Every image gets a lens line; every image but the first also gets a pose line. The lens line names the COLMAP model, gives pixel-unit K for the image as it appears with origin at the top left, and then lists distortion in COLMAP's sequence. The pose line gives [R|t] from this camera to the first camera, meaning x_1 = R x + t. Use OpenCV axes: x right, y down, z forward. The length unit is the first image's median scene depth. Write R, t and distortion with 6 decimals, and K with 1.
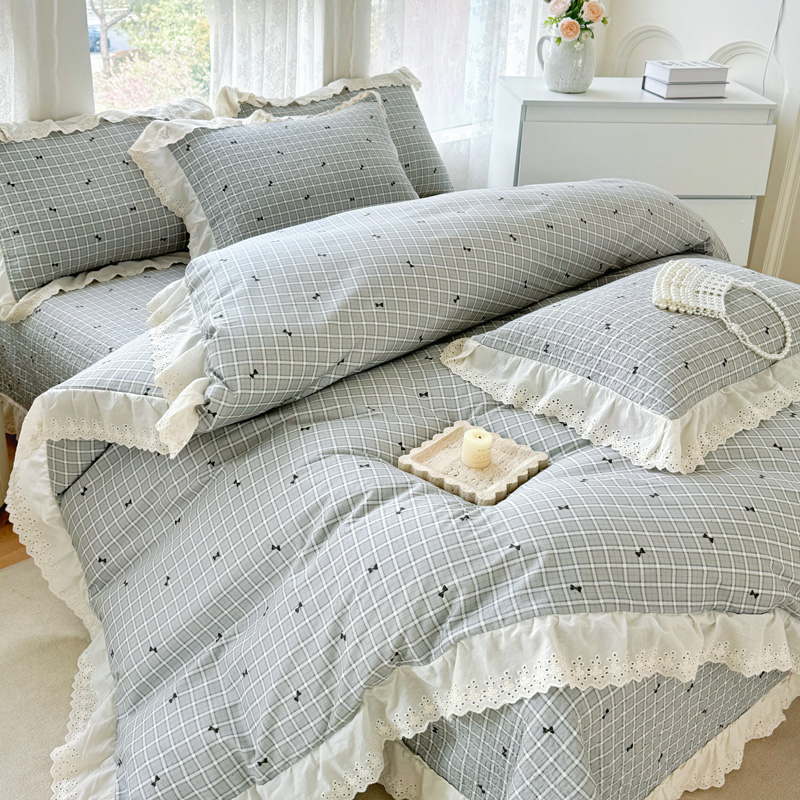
lens RADIAL K [[1057.7, 0, 397.2], [0, 1057.7, 391.8], [0, 0, 1]] dist [0.082063, 0.000000]
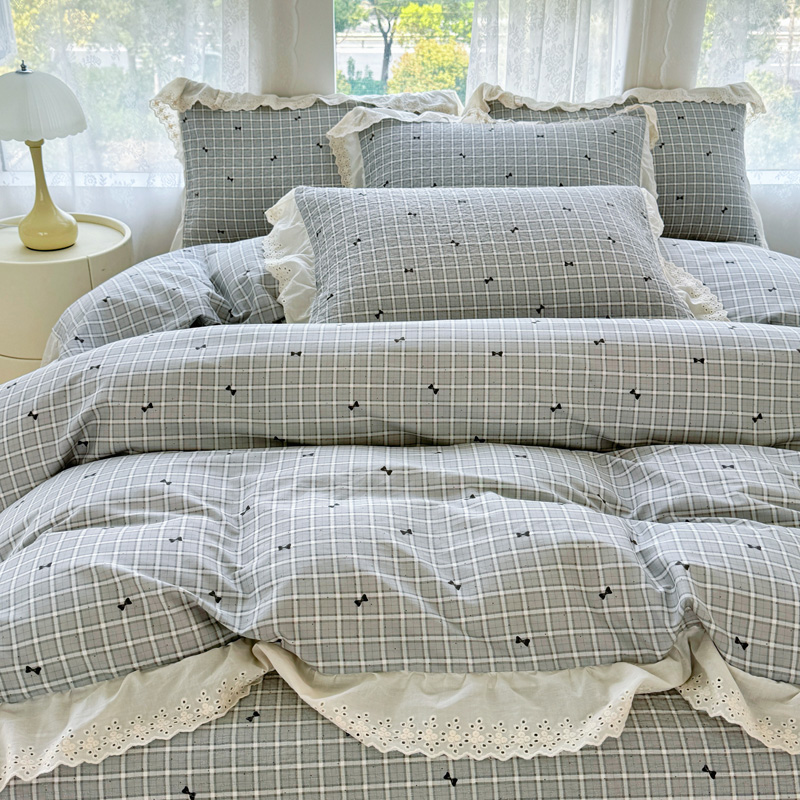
lens RADIAL K [[1057.7, 0, 398.9], [0, 1057.7, 402.2], [0, 0, 1]] dist [0.082063, 0.000000]
pose [[0.770020, 0.262318, -0.581600, 0.439047], [-0.267280, 0.960352, 0.079276, -0.085105], [0.579337, 0.094406, 0.809603, 0.273567]]
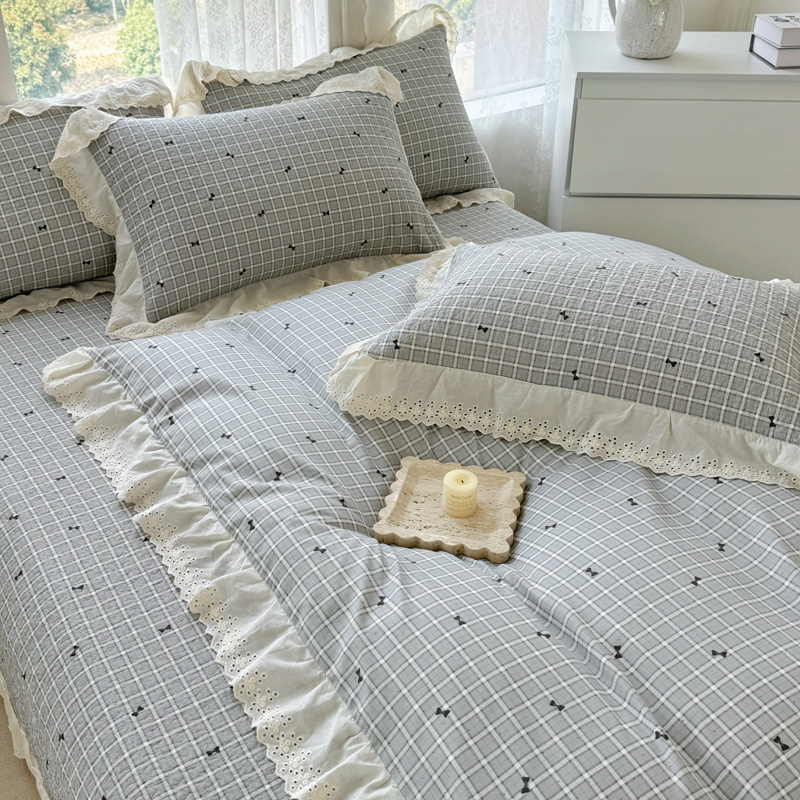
lens RADIAL K [[1057.7, 0, 396.1], [0, 1057.7, 397.5], [0, 0, 1]] dist [0.082063, 0.000000]
pose [[0.984452, 0.051403, -0.167967, 0.157265], [-0.036100, 0.995018, 0.092926, -0.129166], [0.171907, -0.085417, 0.981403, 0.243999]]
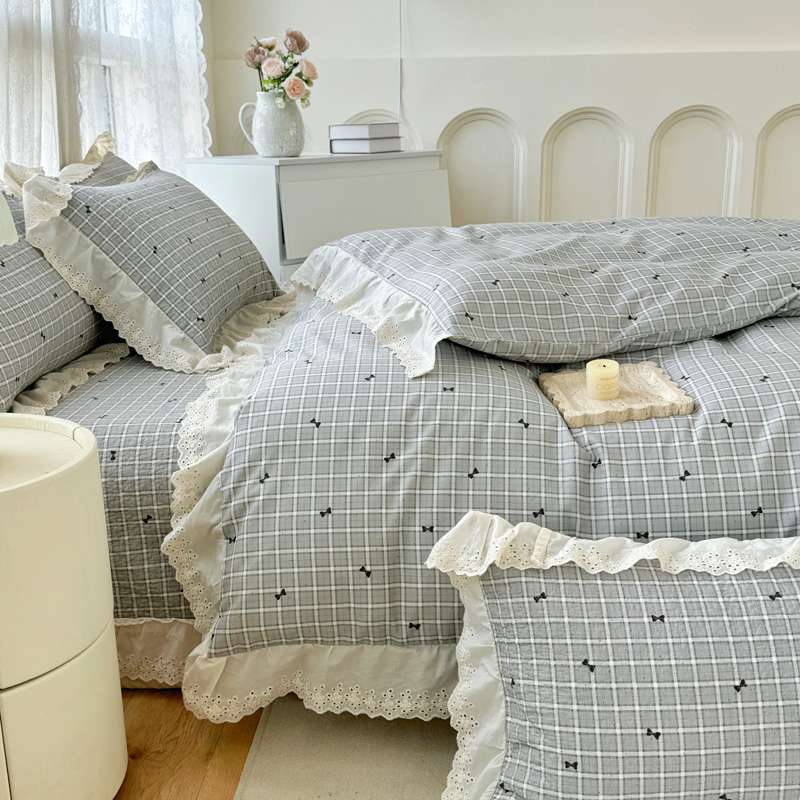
lens RADIAL K [[1057.7, 0, 373.3], [0, 1057.7, 442.4], [0, 0, 1]] dist [0.082063, 0.000000]
pose [[0.725713, -0.256745, 0.638297, -0.582785], [0.351581, 0.935868, -0.023293, 0.015031], [-0.591381, 0.241317, 0.769438, 0.339512]]
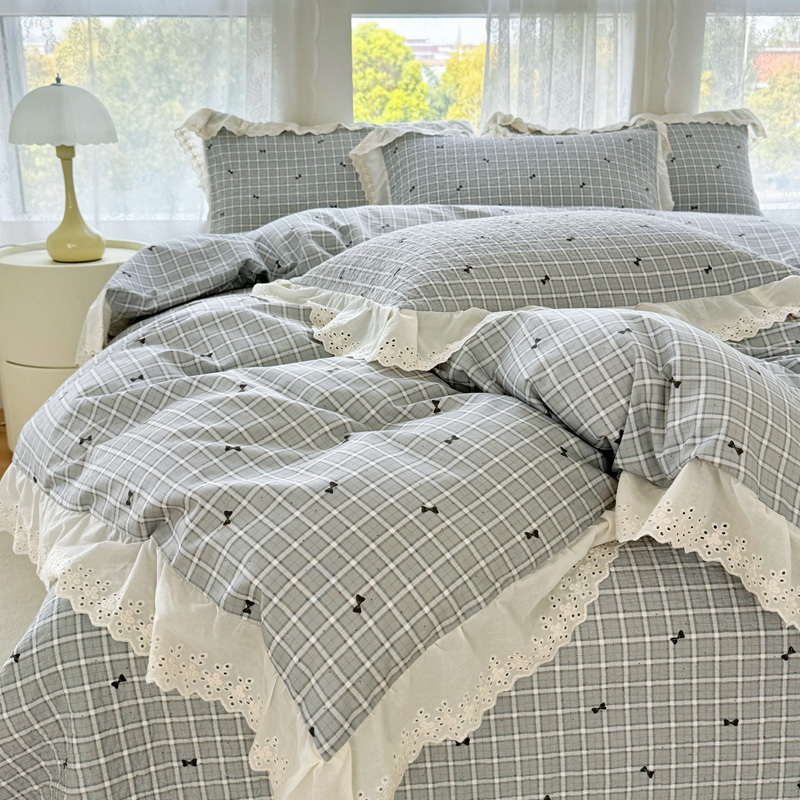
lens RADIAL K [[1057.7, 0, 407.2], [0, 1057.7, 406.8], [0, 0, 1]] dist [0.082063, 0.000000]
pose [[0.795517, 0.146553, -0.587941, 0.422991], [-0.239330, 0.967411, -0.082685, 0.076688], [0.556663, 0.206489, 0.804667, 0.275191]]
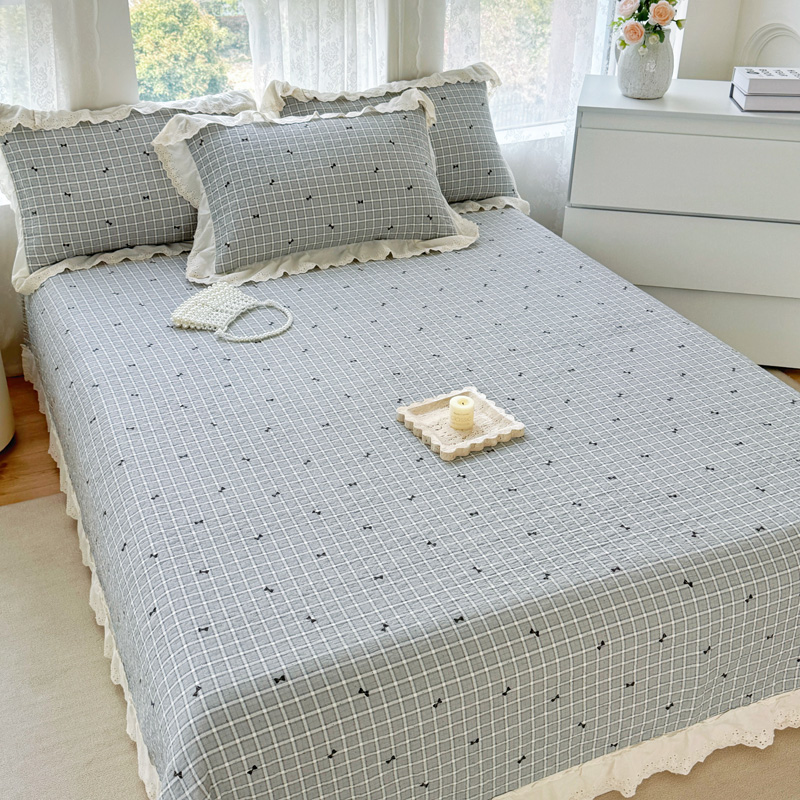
lens RADIAL K [[1057.7, 0, 401.2], [0, 1057.7, 394.0], [0, 0, 1]] dist [0.082063, 0.000000]
pose [[0.951834, 0.127343, -0.278919, 0.318345], [-0.114464, 0.991487, 0.062056, -0.072481], [0.284447, -0.027141, 0.958308, 0.045925]]
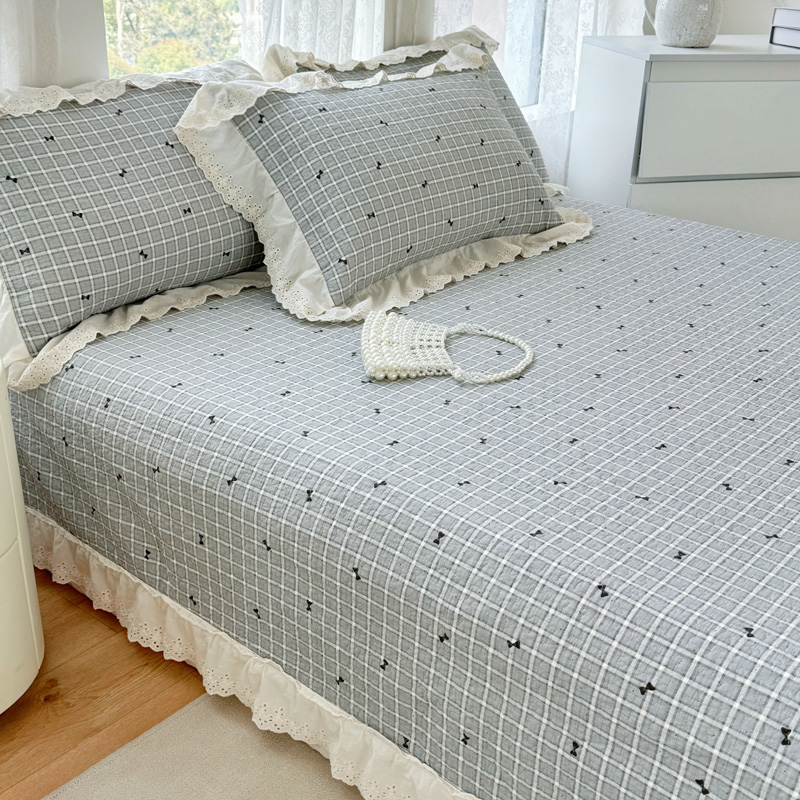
lens RADIAL K [[1057.7, 0, 406.8], [0, 1057.7, 400.8], [0, 0, 1]] dist [0.082063, 0.000000]
pose [[0.990222, -0.072085, 0.119432, -0.199457], [0.075049, 0.996969, -0.020499, -0.025283], [-0.117592, 0.029262, 0.992631, 0.308545]]
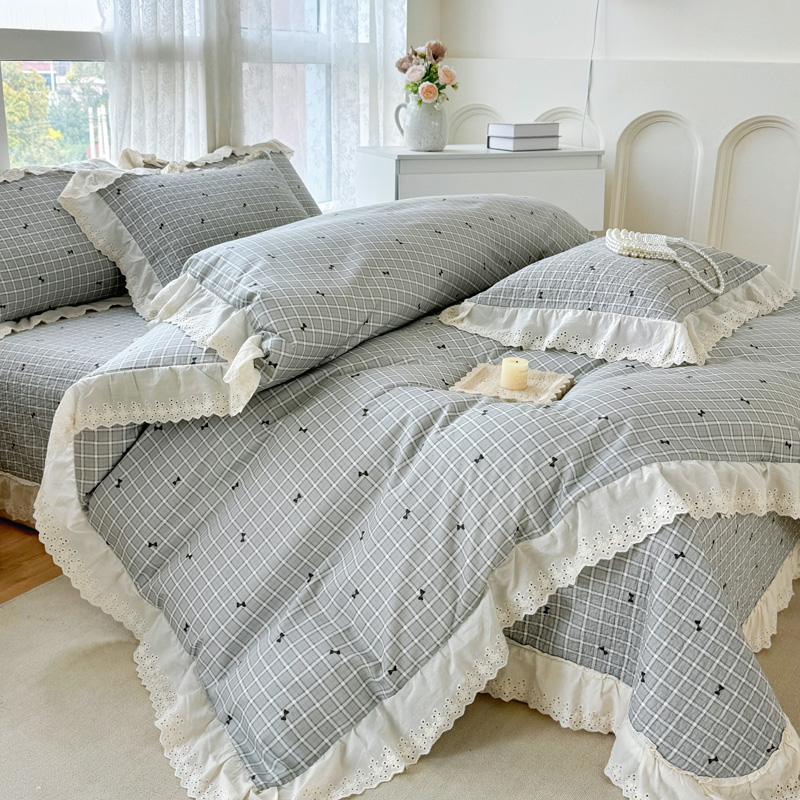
lens RADIAL K [[1057.7, 0, 396.1], [0, 1057.7, 397.9], [0, 0, 1]] dist [0.082063, 0.000000]
pose [[0.962686, -0.107685, 0.248273, -0.217979], [0.143987, 0.980603, -0.132990, 0.141772], [-0.229136, 0.163776, 0.959518, -0.013516]]
